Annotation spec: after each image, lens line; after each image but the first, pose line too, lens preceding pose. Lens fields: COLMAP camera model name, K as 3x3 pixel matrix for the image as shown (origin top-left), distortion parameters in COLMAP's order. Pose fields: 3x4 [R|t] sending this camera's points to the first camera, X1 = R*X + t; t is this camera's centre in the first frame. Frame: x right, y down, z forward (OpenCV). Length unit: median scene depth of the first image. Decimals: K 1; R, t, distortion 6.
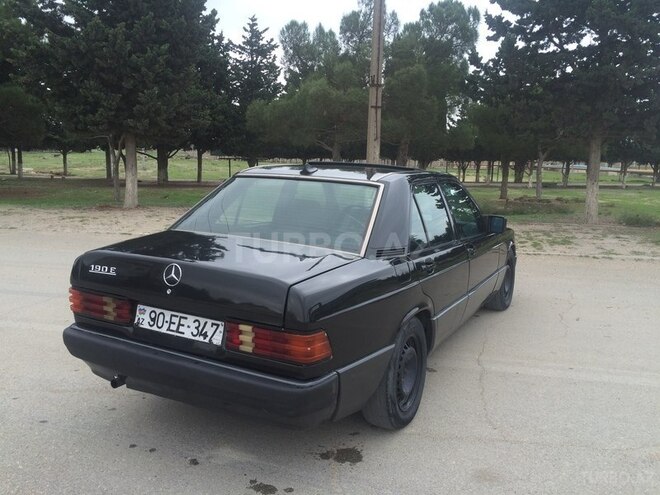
lens RADIAL K [[582.8, 0, 359.0], [0, 582.8, 248.5], [0, 0, 1]] dist [0.037968, -0.005974]
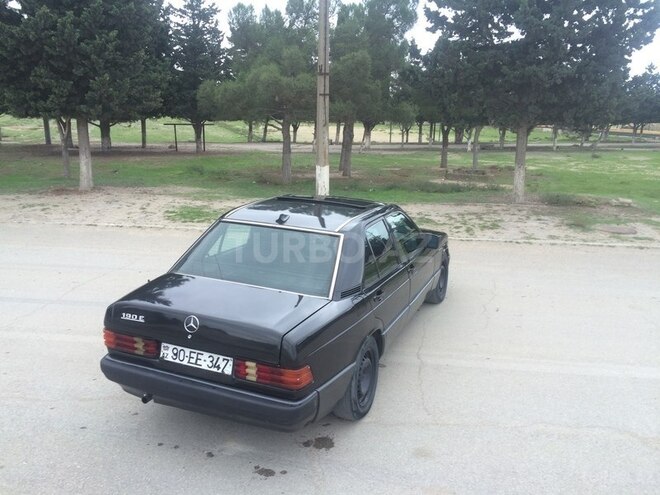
lens RADIAL K [[582.8, 0, 359.0], [0, 582.8, 248.5], [0, 0, 1]] dist [0.037968, -0.005974]
pose [[0.995397, -0.027839, 0.091705, -0.016284], [0.019497, 0.995693, 0.090642, -0.074118], [-0.093834, -0.088437, 0.991652, -0.108970]]
